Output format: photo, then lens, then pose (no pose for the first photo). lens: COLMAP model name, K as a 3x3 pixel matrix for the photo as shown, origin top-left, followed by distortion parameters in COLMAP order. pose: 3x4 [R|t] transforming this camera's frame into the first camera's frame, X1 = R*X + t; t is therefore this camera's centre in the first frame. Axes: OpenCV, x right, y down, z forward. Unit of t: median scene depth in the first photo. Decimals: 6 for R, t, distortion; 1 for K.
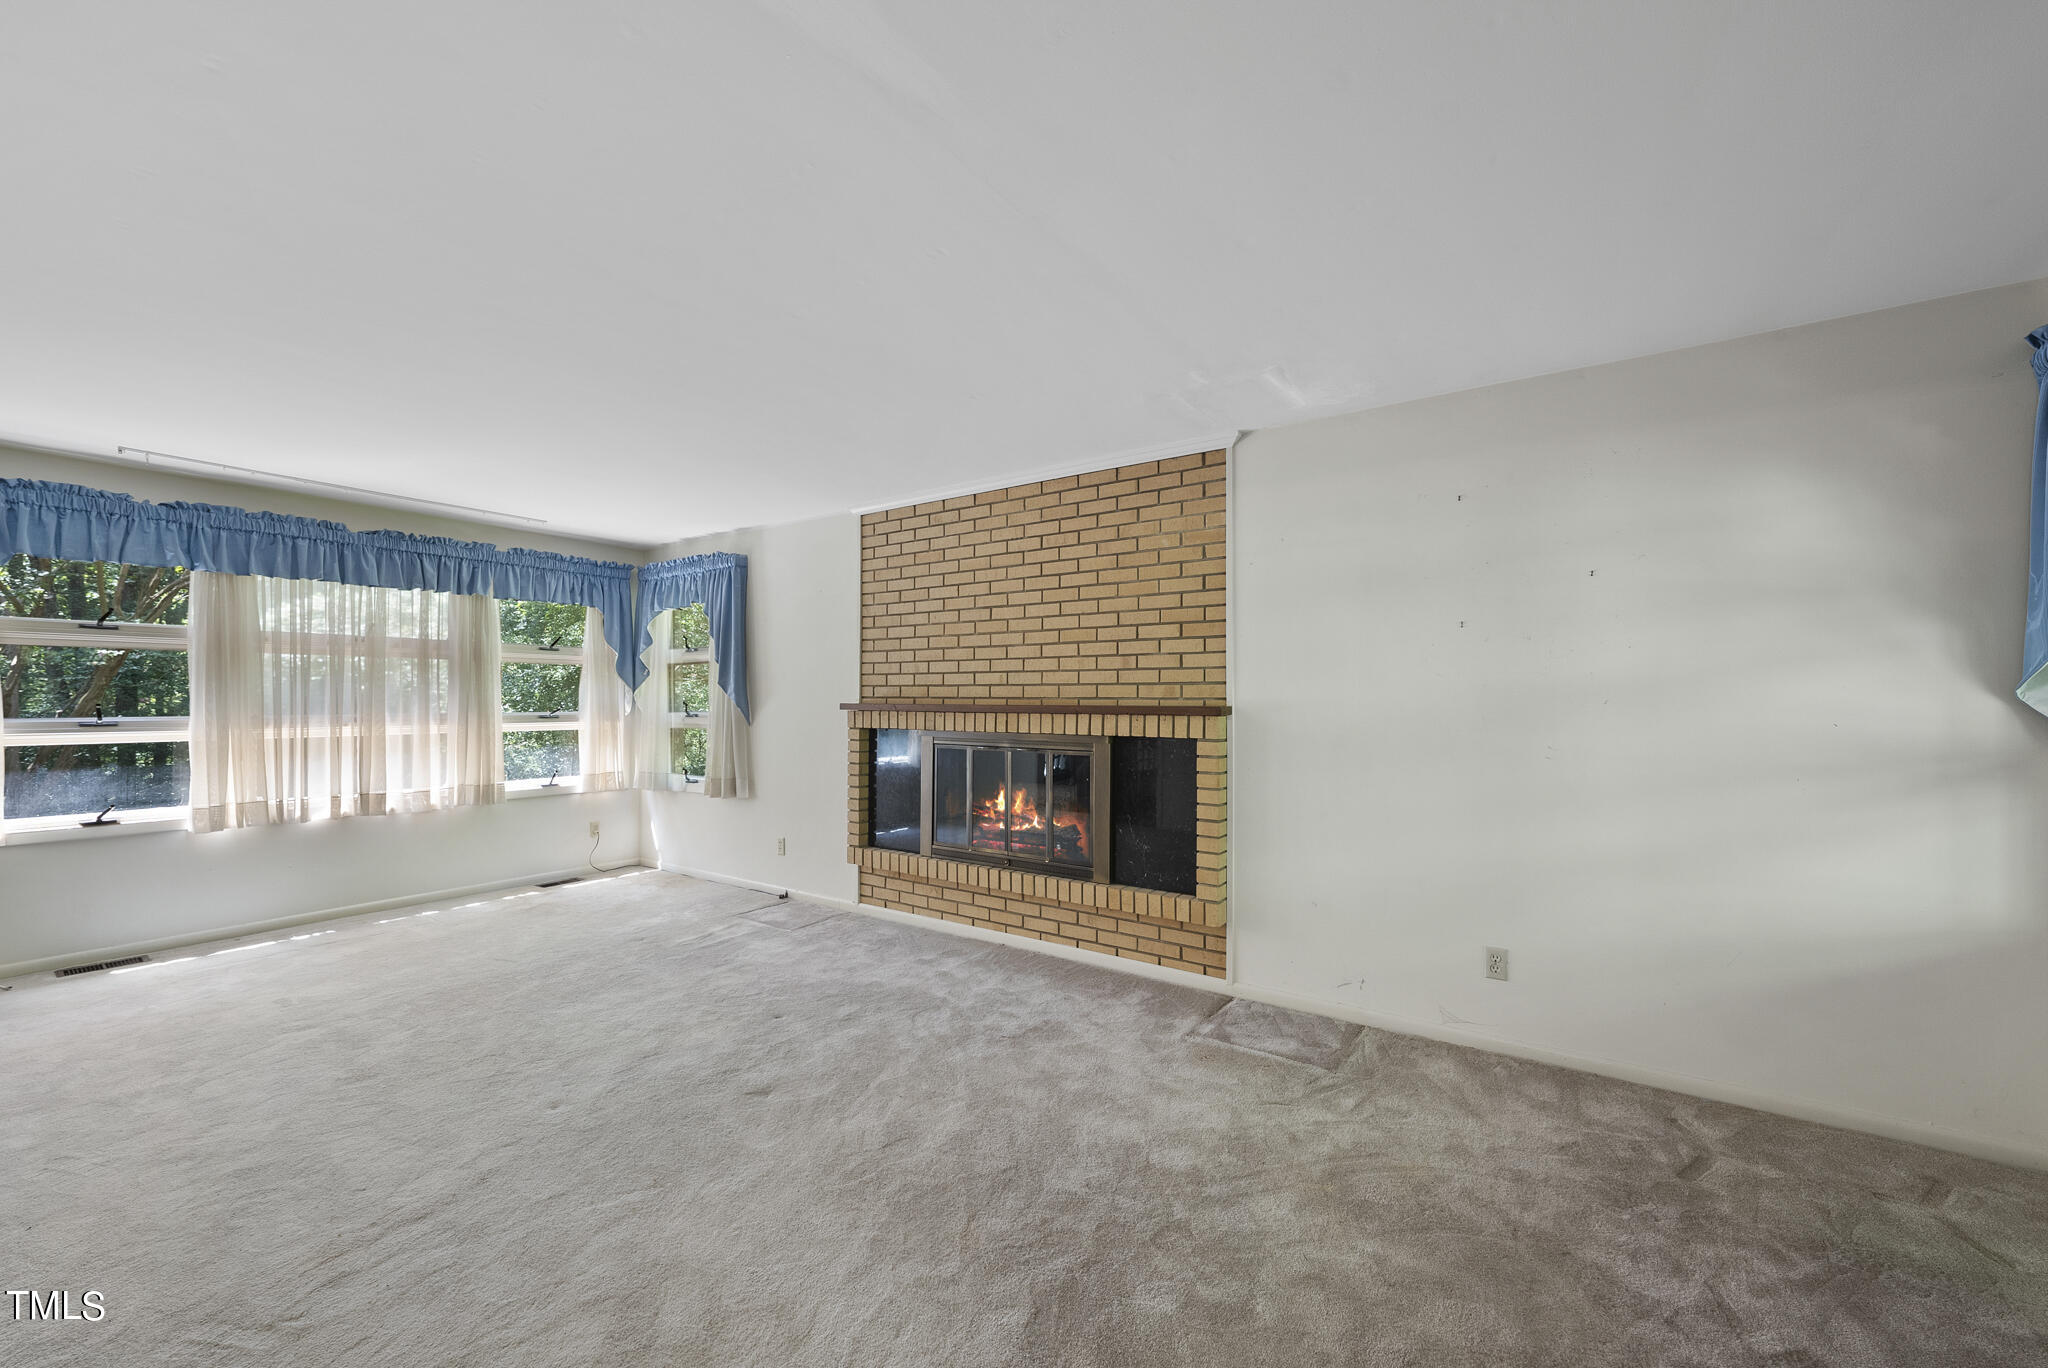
lens RADIAL K [[805.1, 0, 1031.1], [0, 805.1, 696.8], [0, 0, 1]] dist [-0.002766, 0.000164]
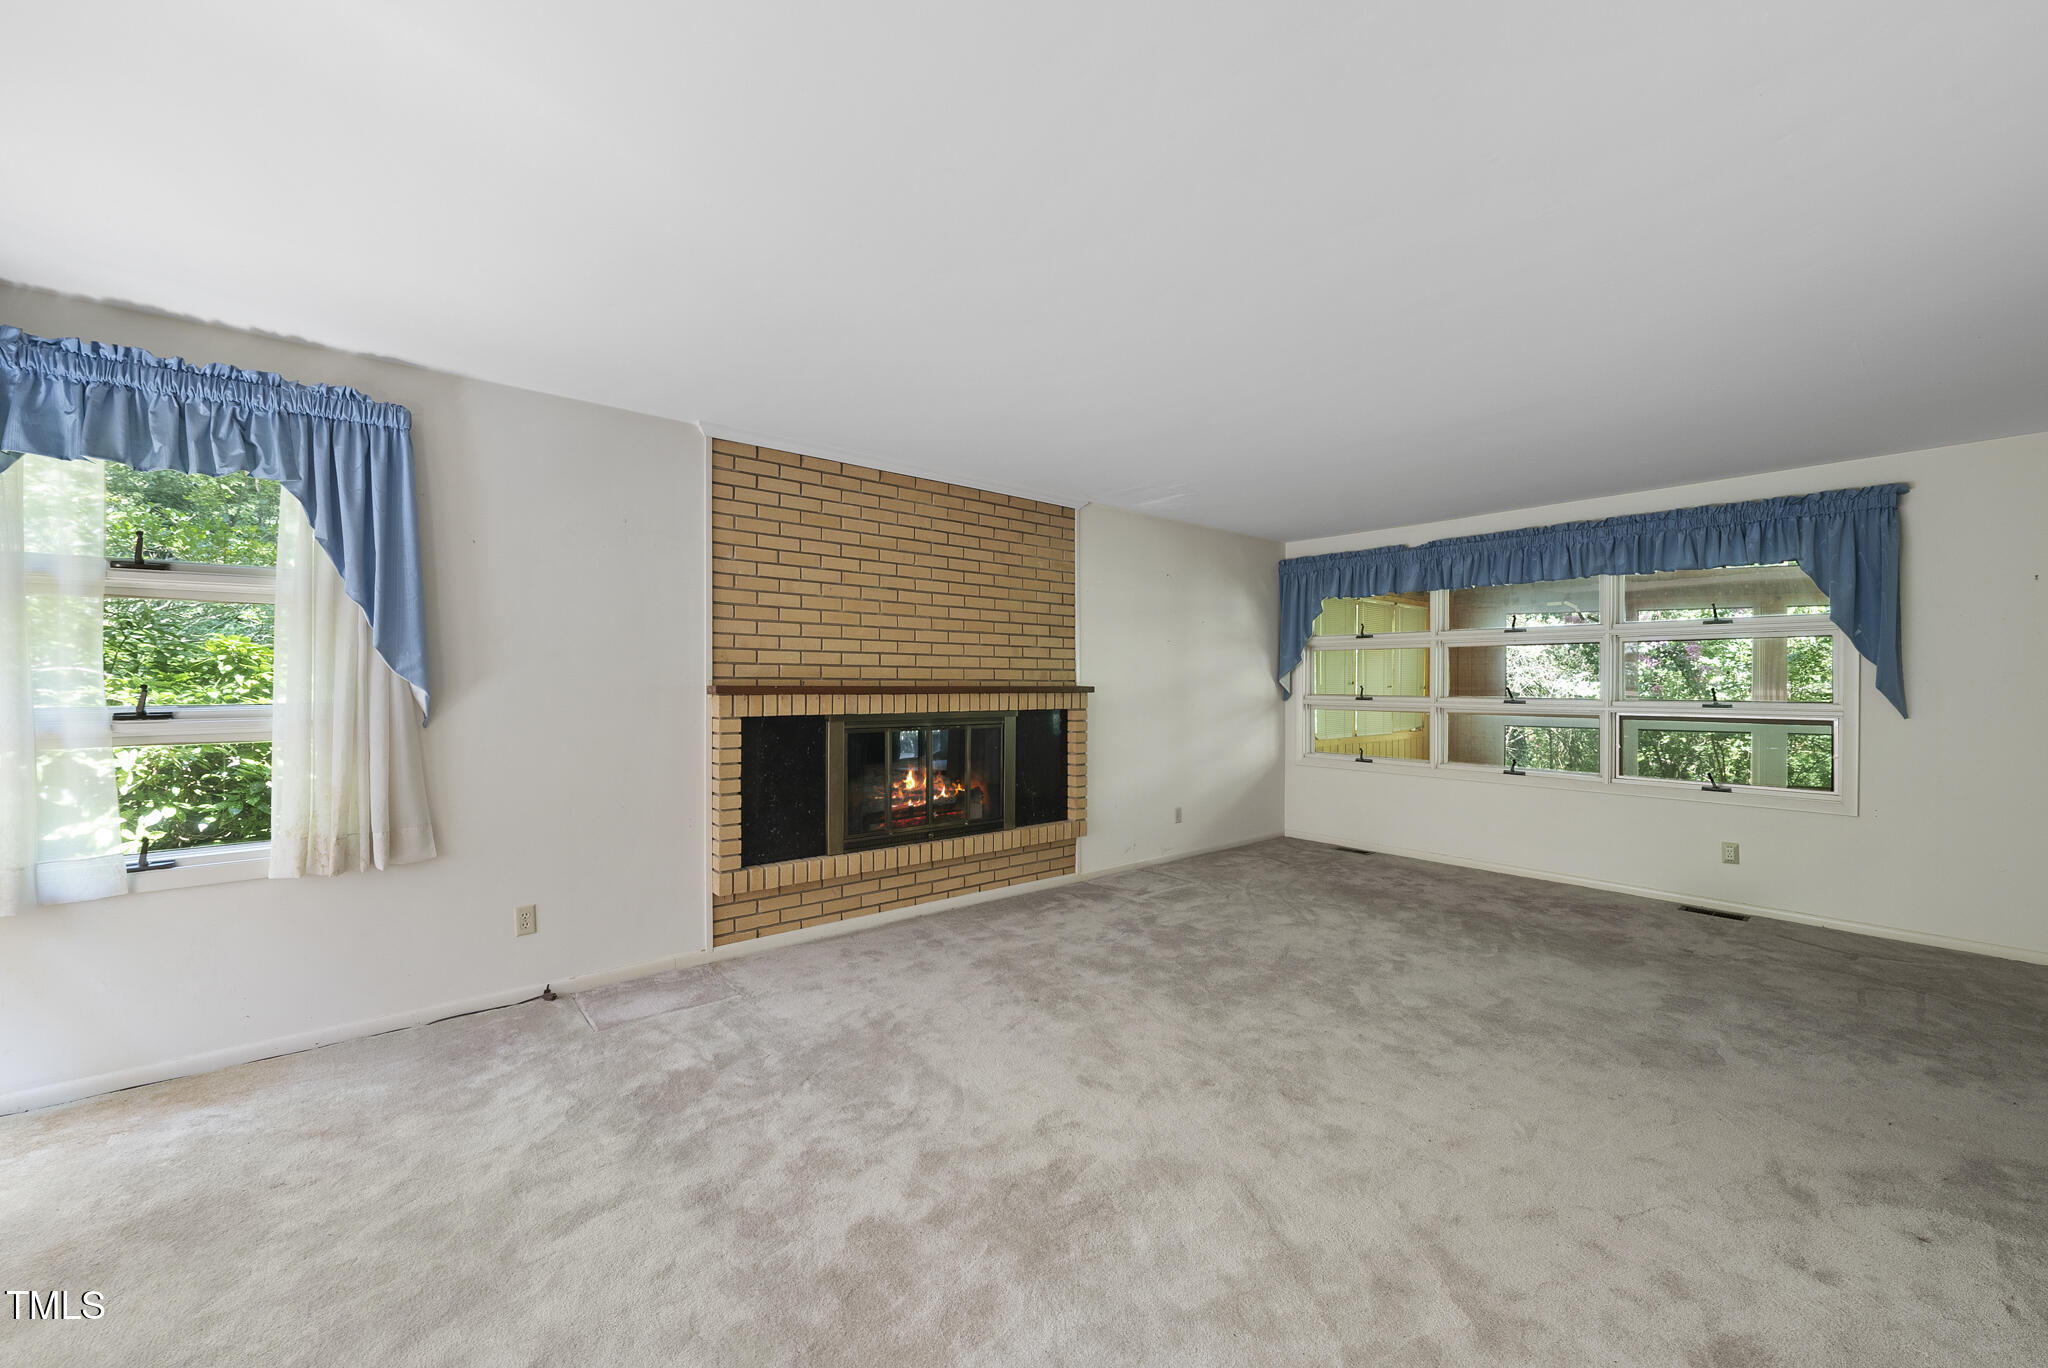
lens RADIAL K [[805.1, 0, 1026.5], [0, 805.1, 682.4], [0, 0, 1]] dist [-0.002766, 0.000164]
pose [[0.259789, -0.003402, 0.965659, -1.037164], [-0.008592, 0.999946, 0.005835, -0.002251], [-0.965627, -0.009813, 0.259746, 0.615576]]
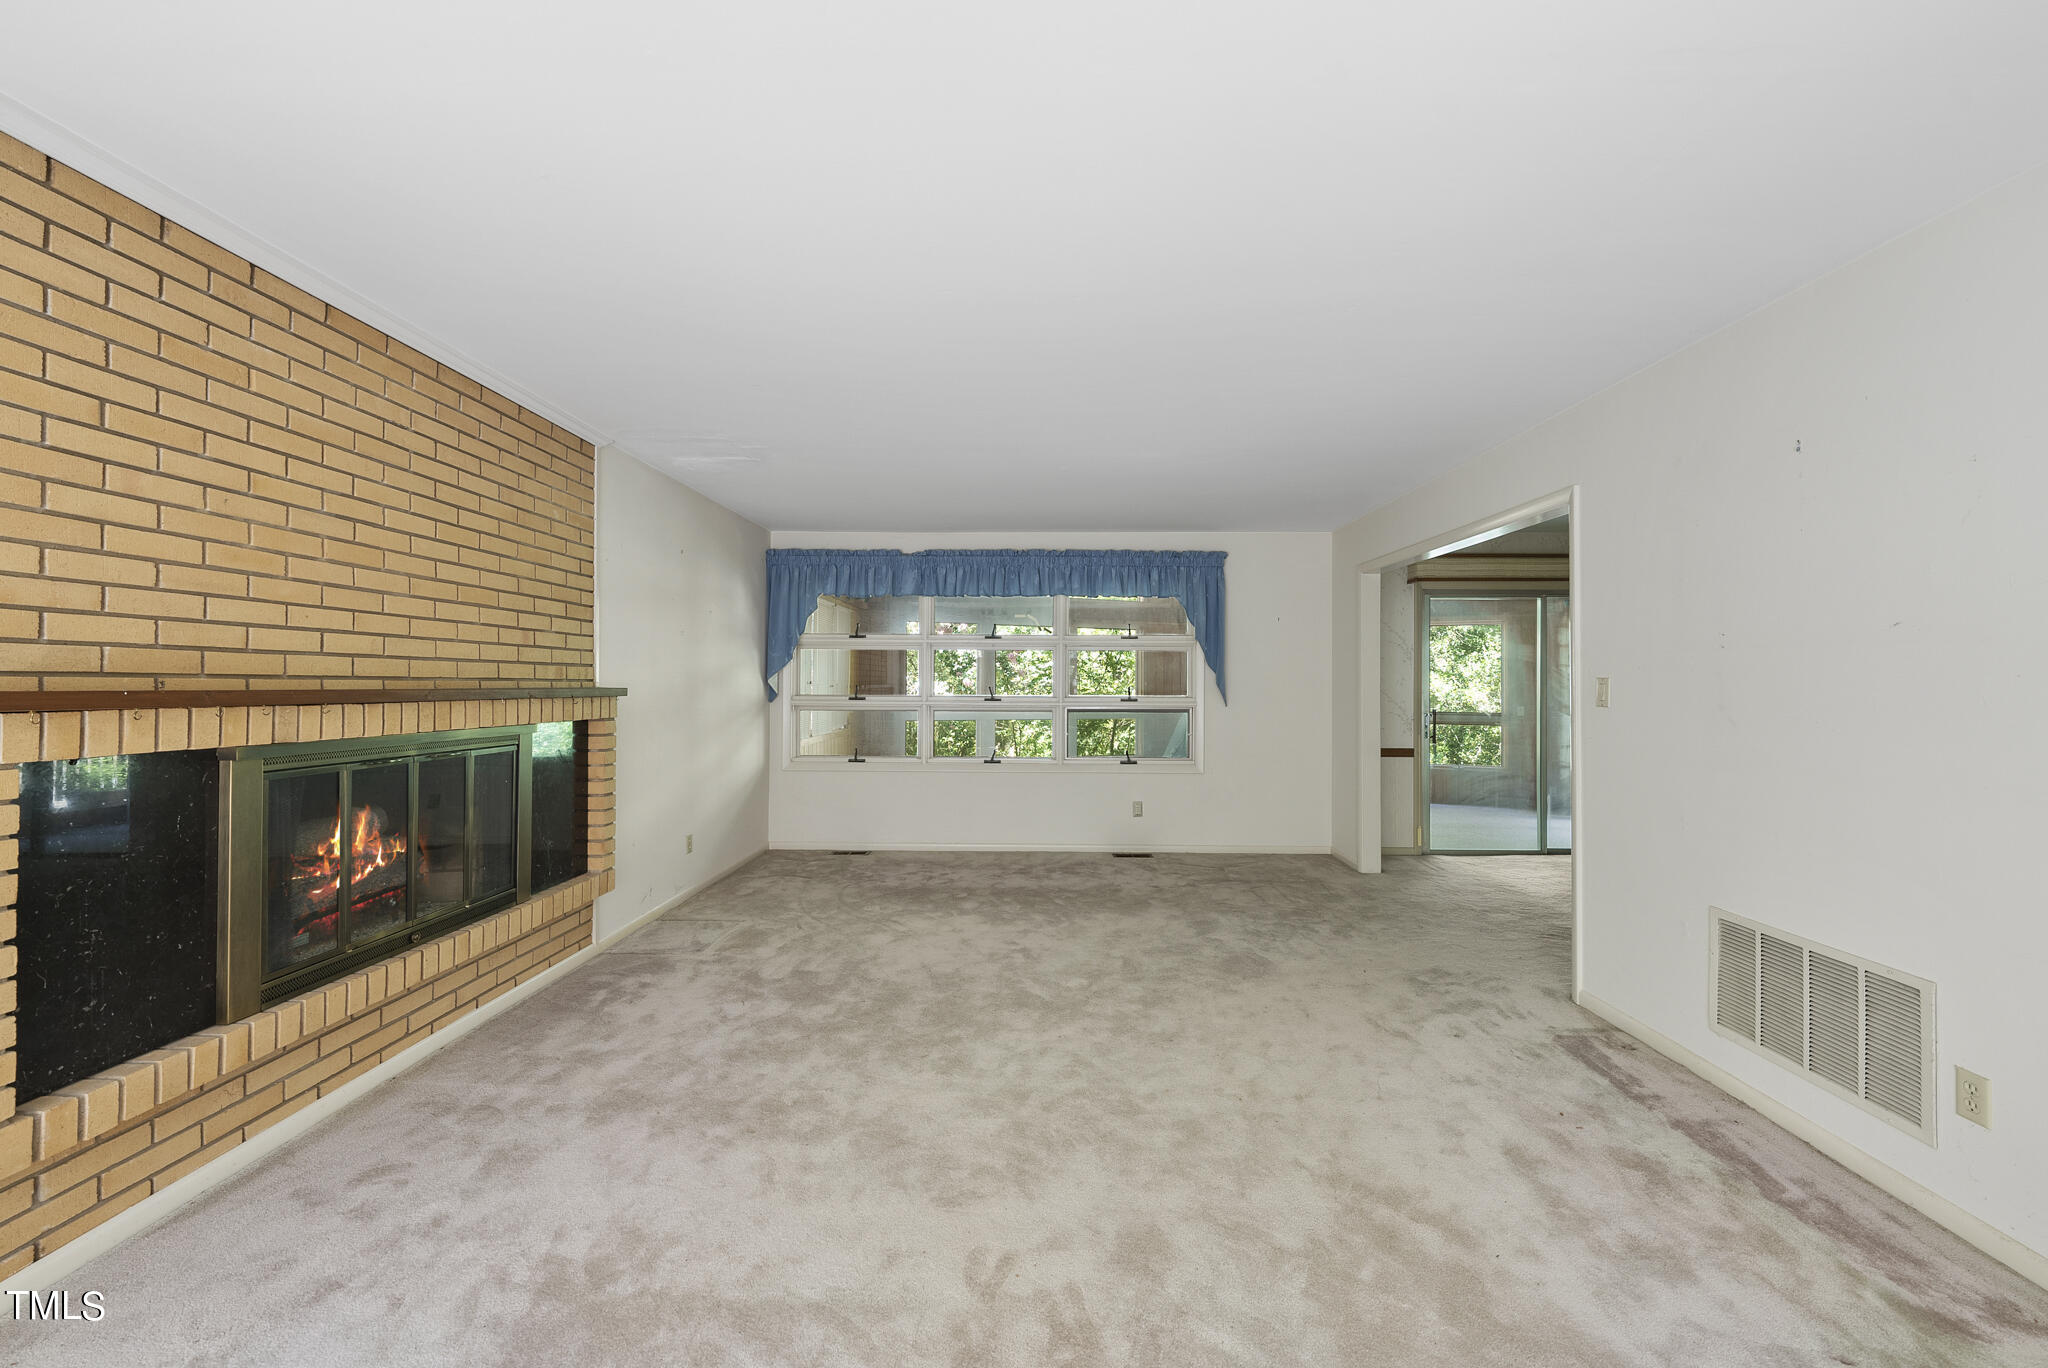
lens RADIAL K [[805.1, 0, 1037.3], [0, 805.1, 674.7], [0, 0, 1]] dist [-0.002766, 0.000164]
pose [[-0.562821, 0.004138, 0.826568, -0.846551], [-0.010309, 0.999875, -0.012025, 0.001227], [-0.826514, -0.015289, -0.562708, 0.971096]]
